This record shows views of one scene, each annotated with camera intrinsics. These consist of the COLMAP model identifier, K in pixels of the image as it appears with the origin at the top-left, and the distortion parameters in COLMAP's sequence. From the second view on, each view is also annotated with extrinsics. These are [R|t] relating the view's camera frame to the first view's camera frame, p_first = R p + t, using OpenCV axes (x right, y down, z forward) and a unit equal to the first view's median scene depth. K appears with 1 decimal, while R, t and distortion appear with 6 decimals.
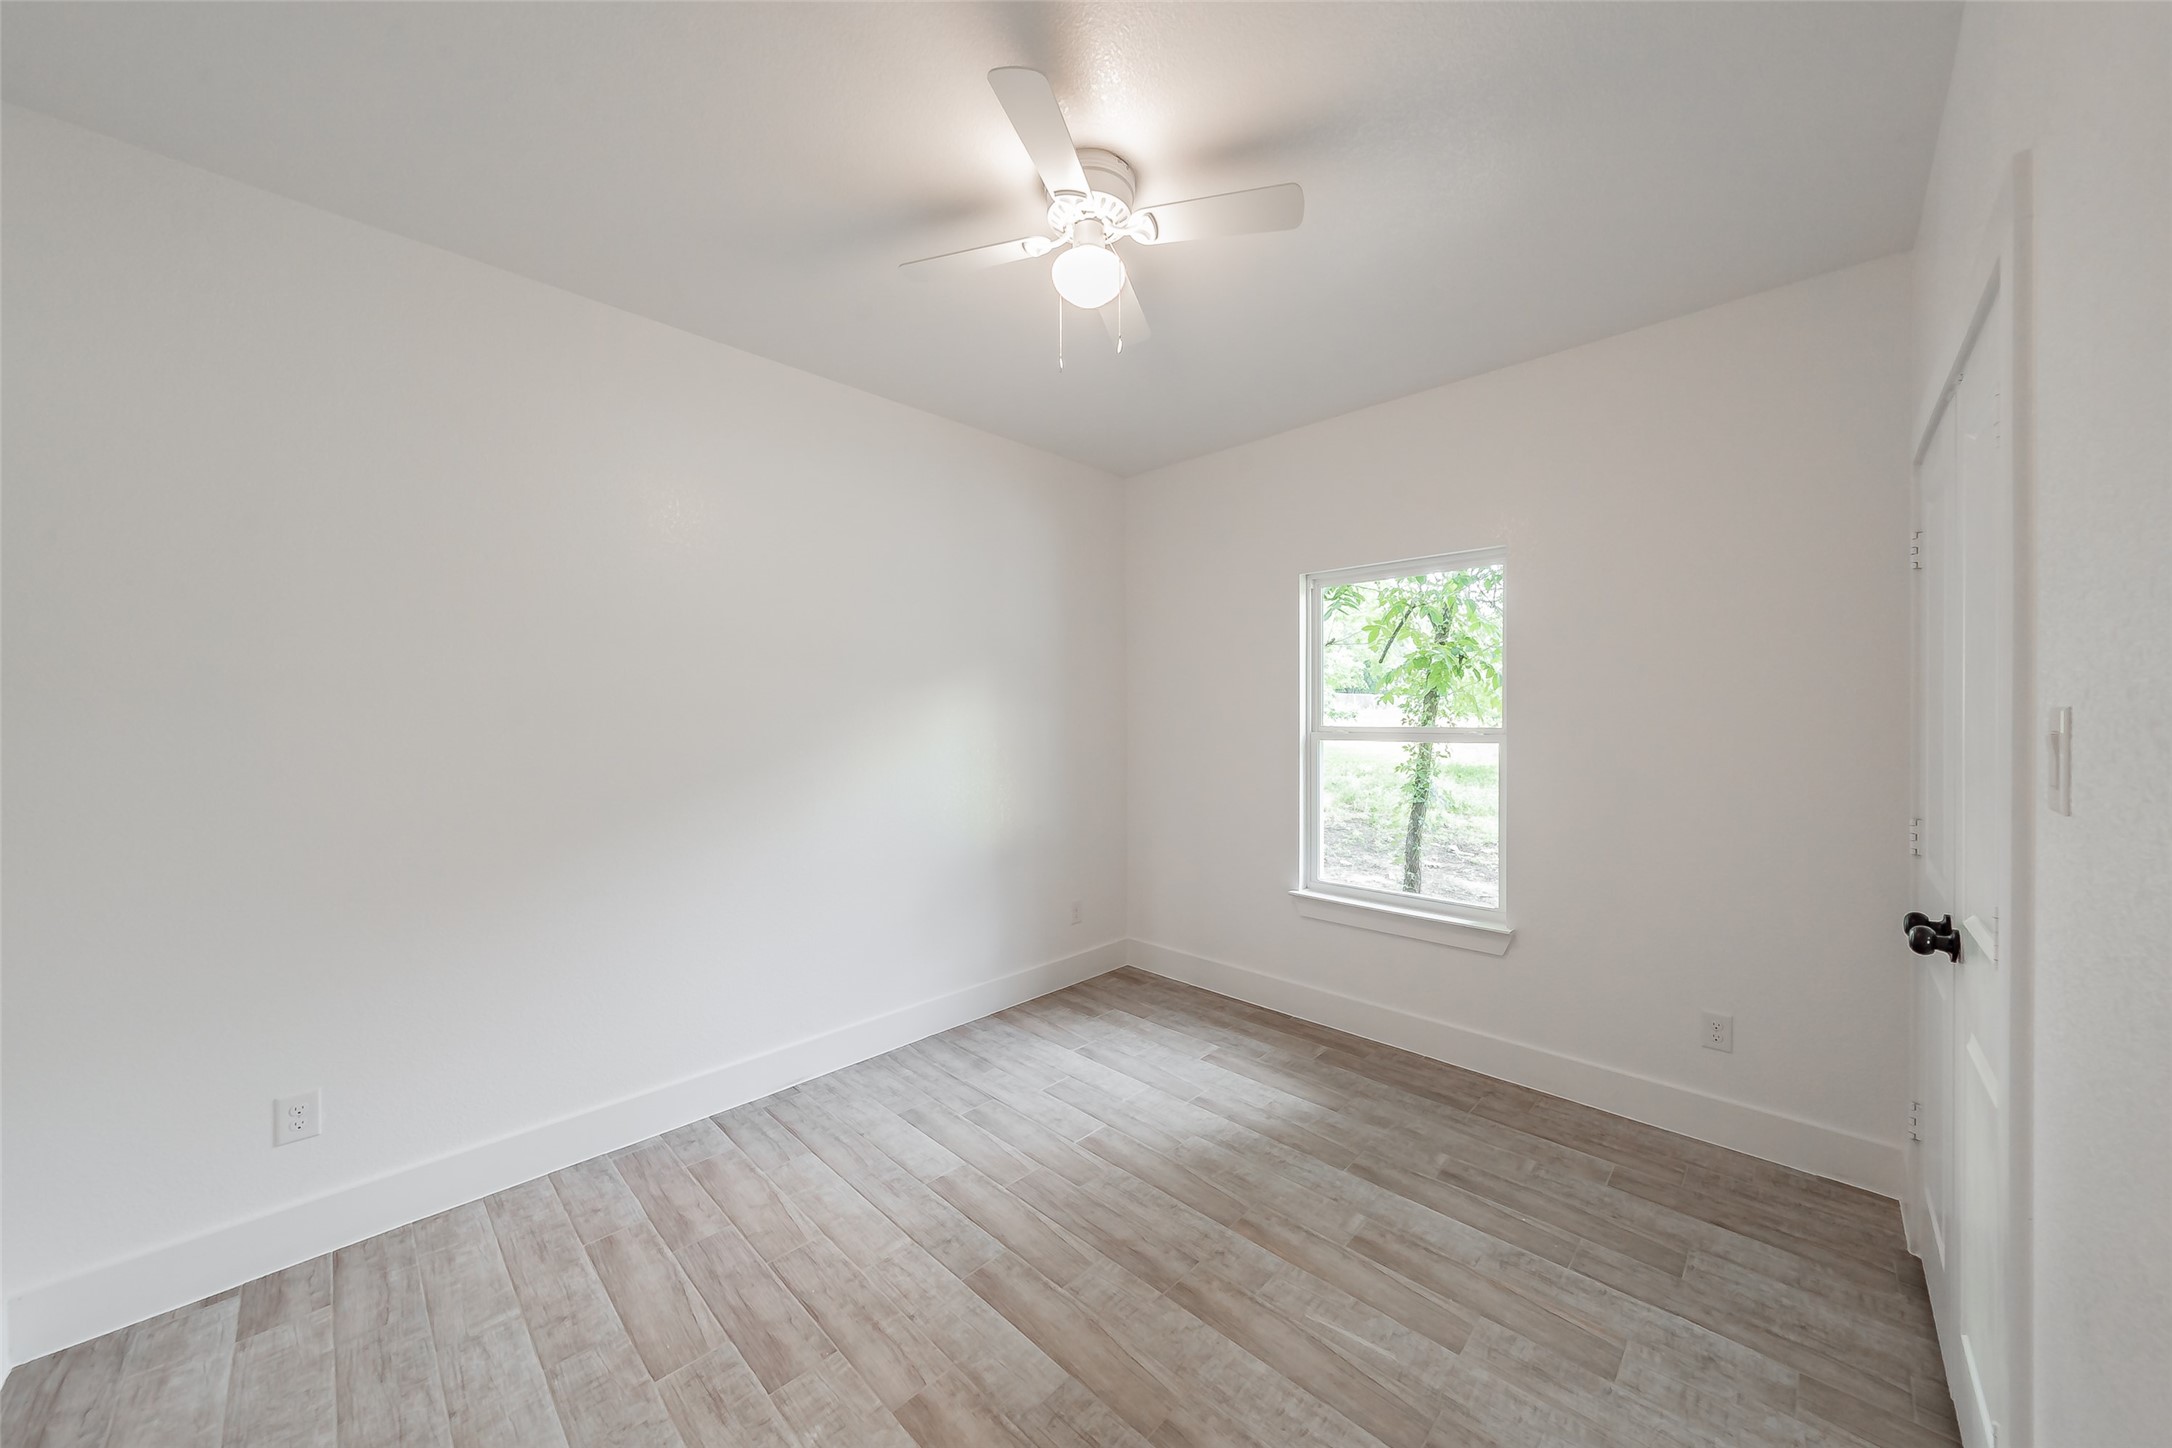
lens RADIAL K [[772.4, 0, 1089.3], [0, 772.4, 717.8], [0, 0, 1]] dist [0.000908, -0.000050]
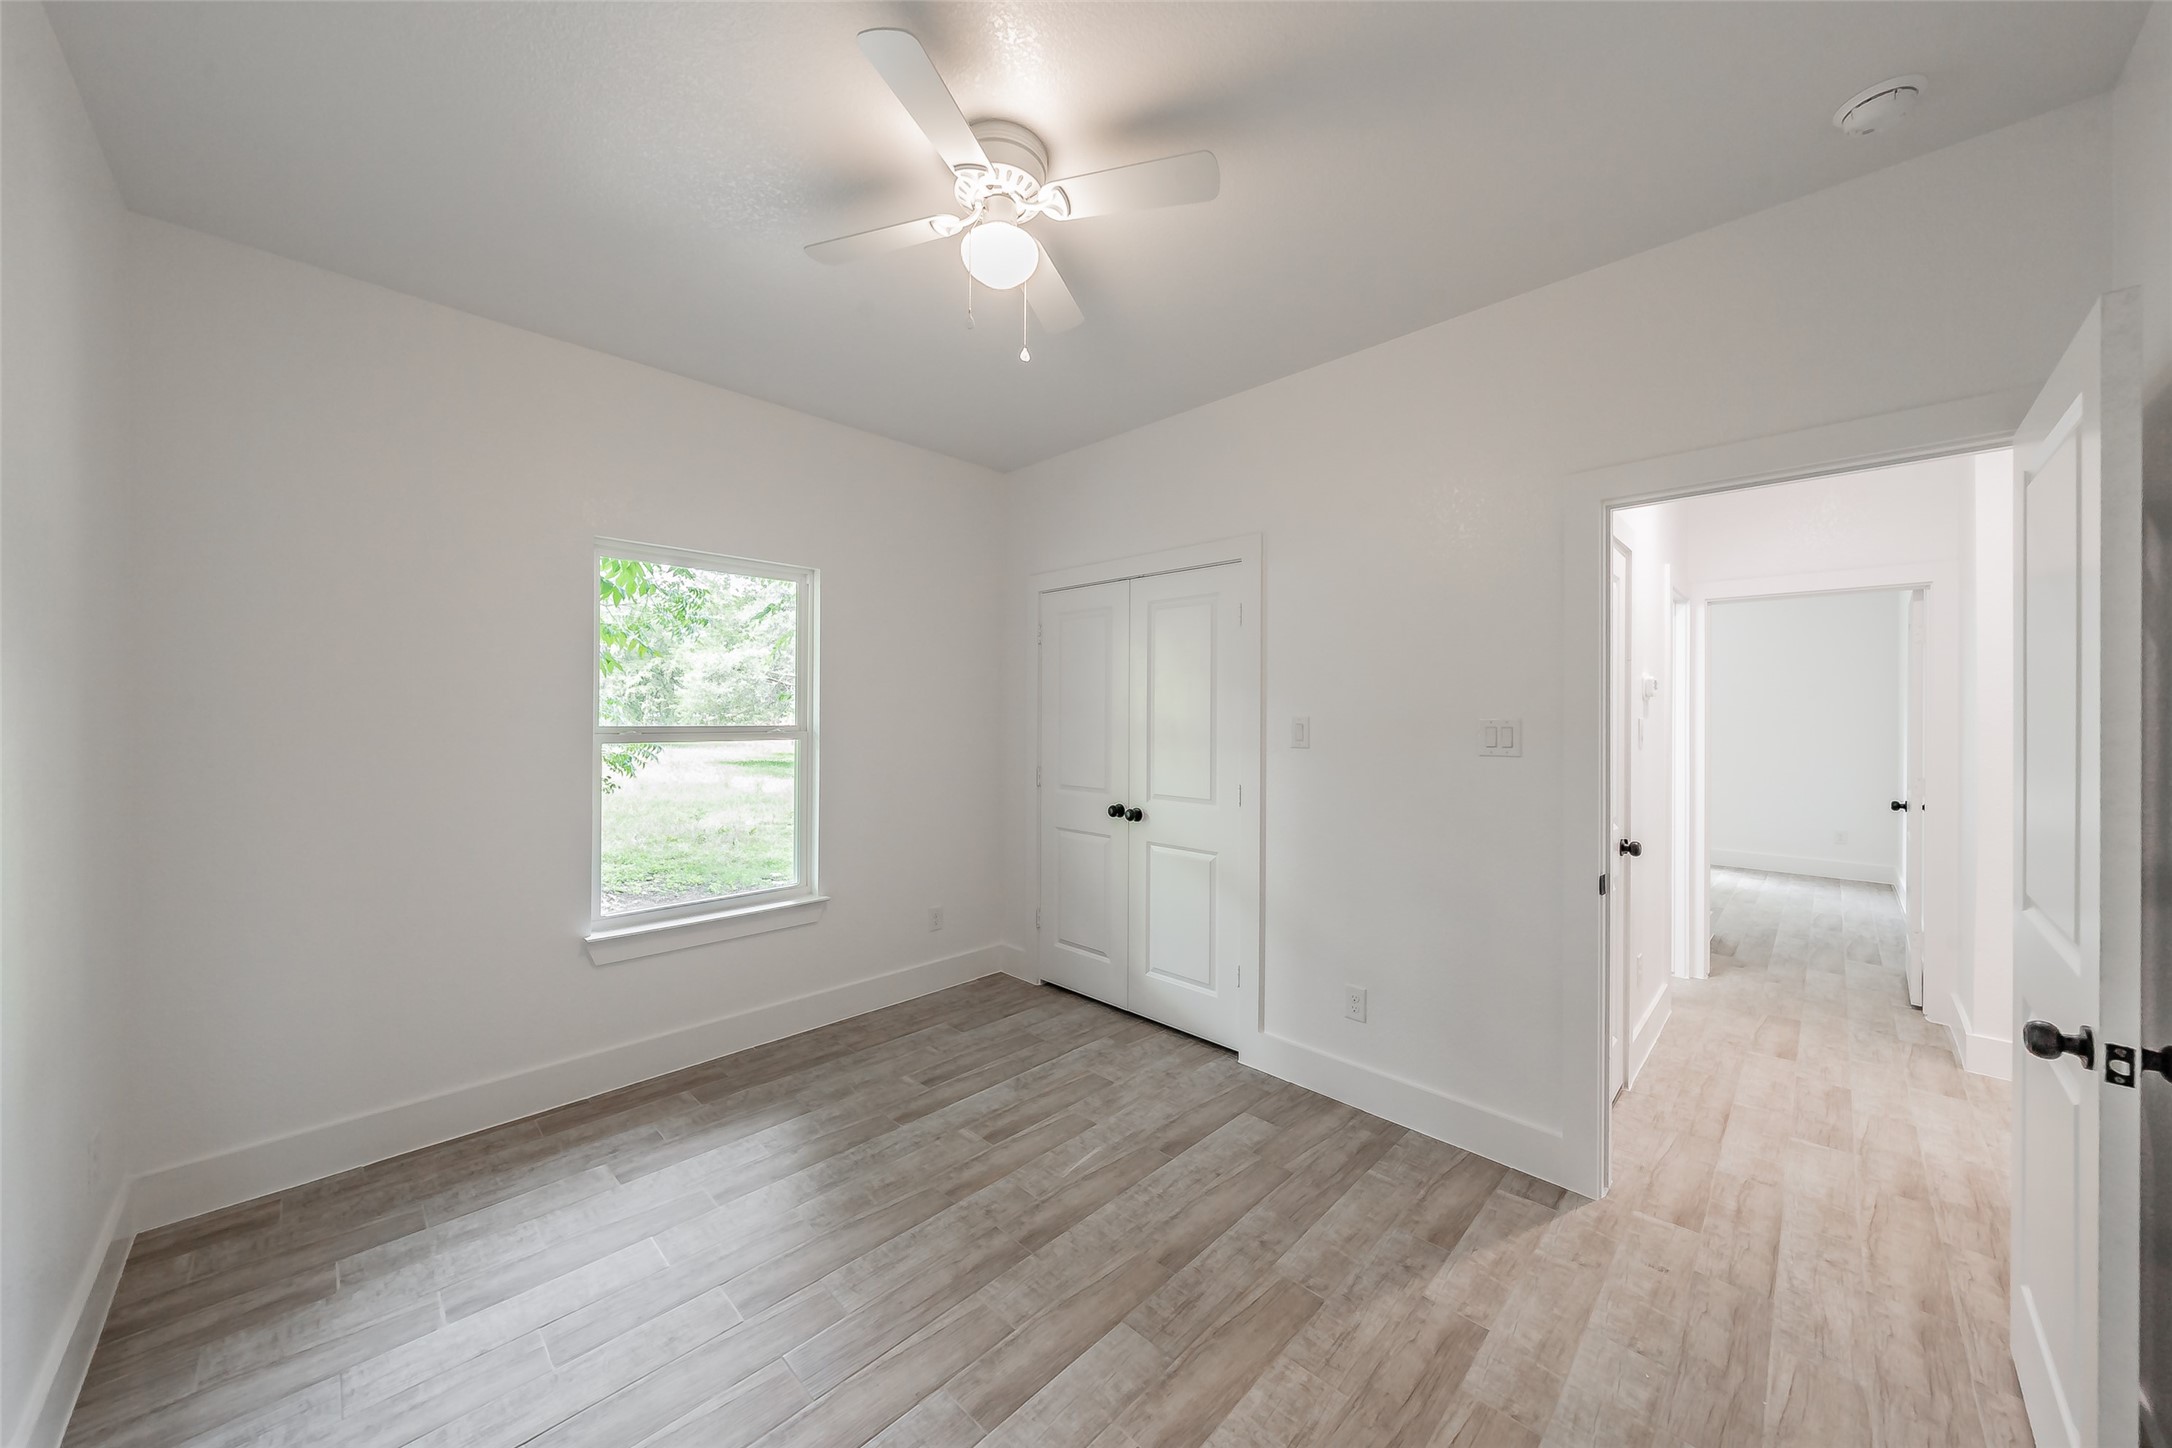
lens RADIAL K [[772.4, 0, 1089.3], [0, 772.4, 717.8], [0, 0, 1]] dist [0.000908, -0.000050]
pose [[-0.013922, -0.005078, 0.999890, -0.814362], [-0.003125, 0.999982, 0.005035, -0.009803], [-0.999898, -0.003054, -0.013938, 0.774152]]
